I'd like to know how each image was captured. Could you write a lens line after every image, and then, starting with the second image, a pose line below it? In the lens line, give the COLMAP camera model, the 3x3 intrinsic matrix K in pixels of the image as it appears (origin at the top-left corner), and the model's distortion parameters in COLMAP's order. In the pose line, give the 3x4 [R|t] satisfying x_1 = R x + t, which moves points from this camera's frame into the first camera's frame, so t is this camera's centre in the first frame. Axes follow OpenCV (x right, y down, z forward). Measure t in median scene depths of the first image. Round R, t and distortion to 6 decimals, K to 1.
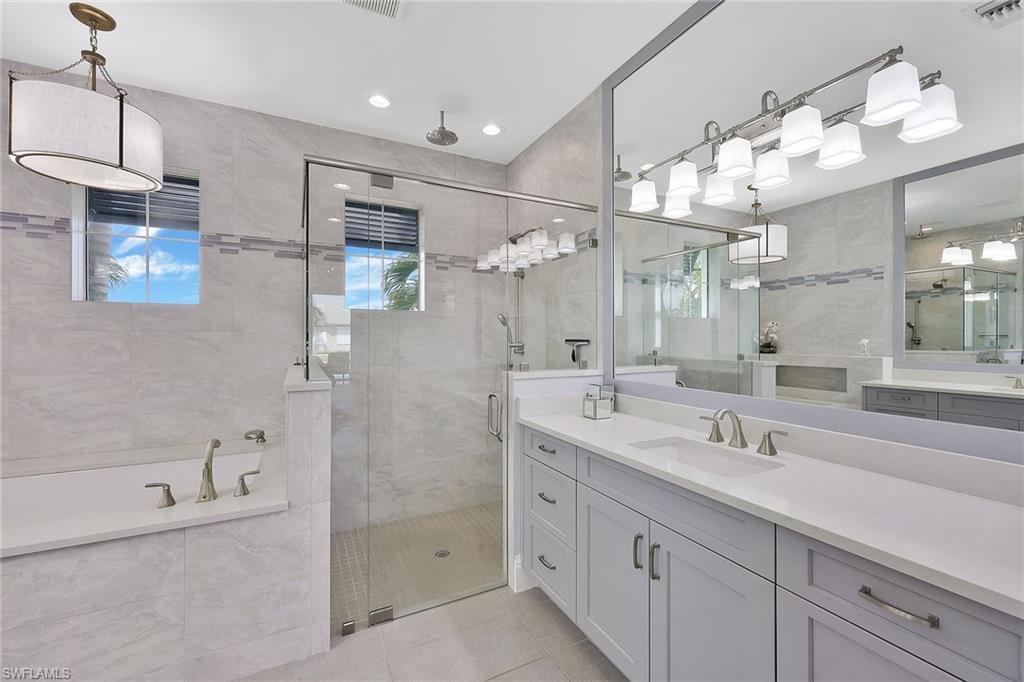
lens RADIAL K [[416.4, 0, 509.3], [0, 416.4, 339.9], [0, 0, 1]] dist [-0.000896, 0.000197]
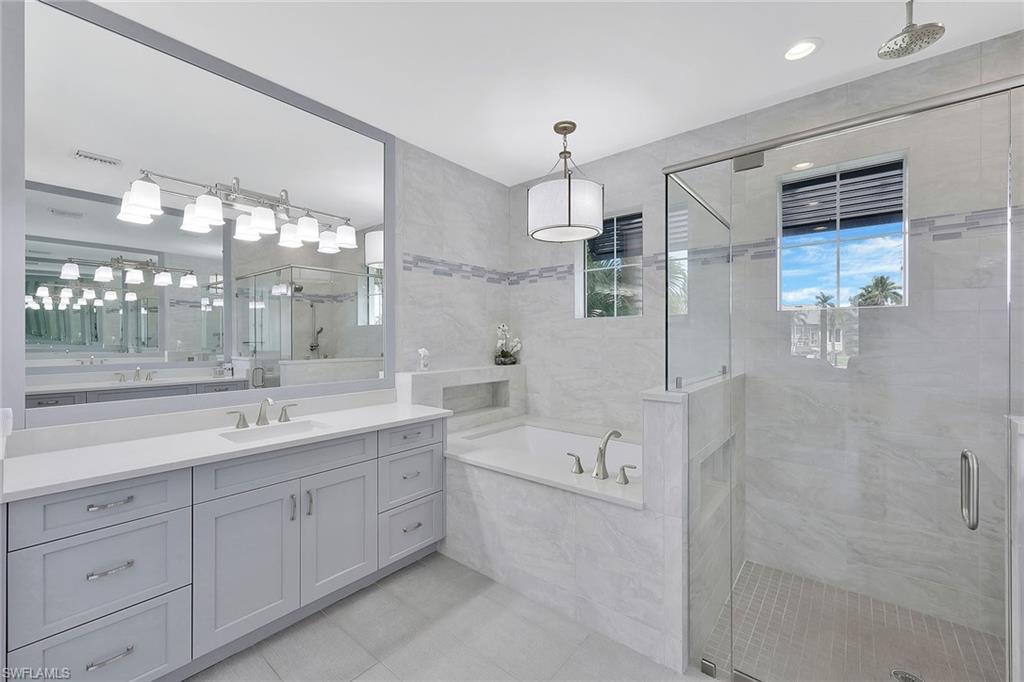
lens RADIAL K [[416.4, 0, 508.1], [0, 416.4, 338.1], [0, 0, 1]] dist [-0.000896, 0.000197]
pose [[0.390668, -0.000129, -0.920532, 0.280581], [-0.001675, 0.999998, -0.000851, -0.027115], [0.920530, 0.001874, 0.390667, 0.239955]]
